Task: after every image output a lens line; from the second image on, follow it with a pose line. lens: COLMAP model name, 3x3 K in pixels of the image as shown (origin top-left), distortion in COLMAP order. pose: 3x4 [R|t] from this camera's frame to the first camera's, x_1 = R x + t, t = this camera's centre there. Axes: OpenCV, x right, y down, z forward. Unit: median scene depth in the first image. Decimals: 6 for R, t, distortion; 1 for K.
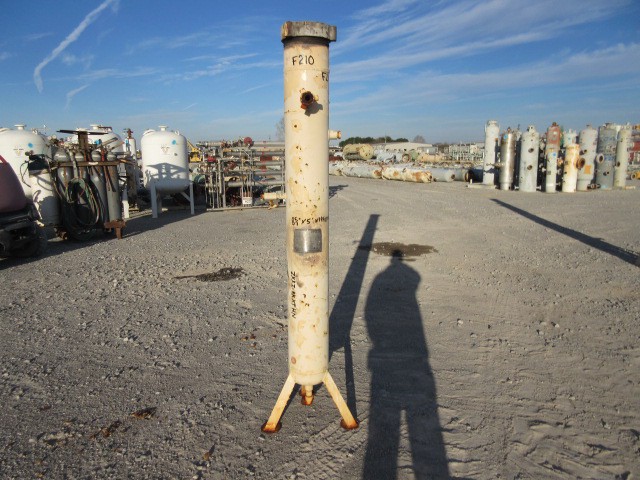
lens RADIAL K [[468.9, 0, 320.7], [0, 468.9, 240.6], [0, 0, 1]] dist [-0.004899, -0.002774]
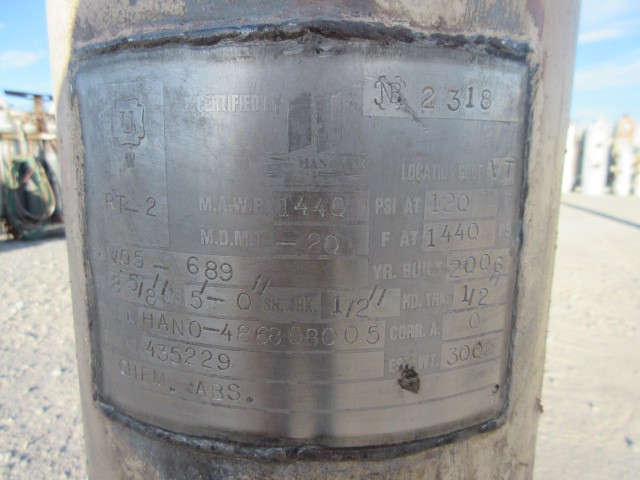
lens RADIAL K [[468.9, 0, 319.9], [0, 468.9, 240.5], [0, 0, 1]] dist [-0.004899, -0.002774]
pose [[0.998311, 0.022128, -0.053724, -0.008530], [-0.022805, 0.999668, -0.012016, 0.000769], [0.053440, 0.013221, 0.998484, 0.278353]]
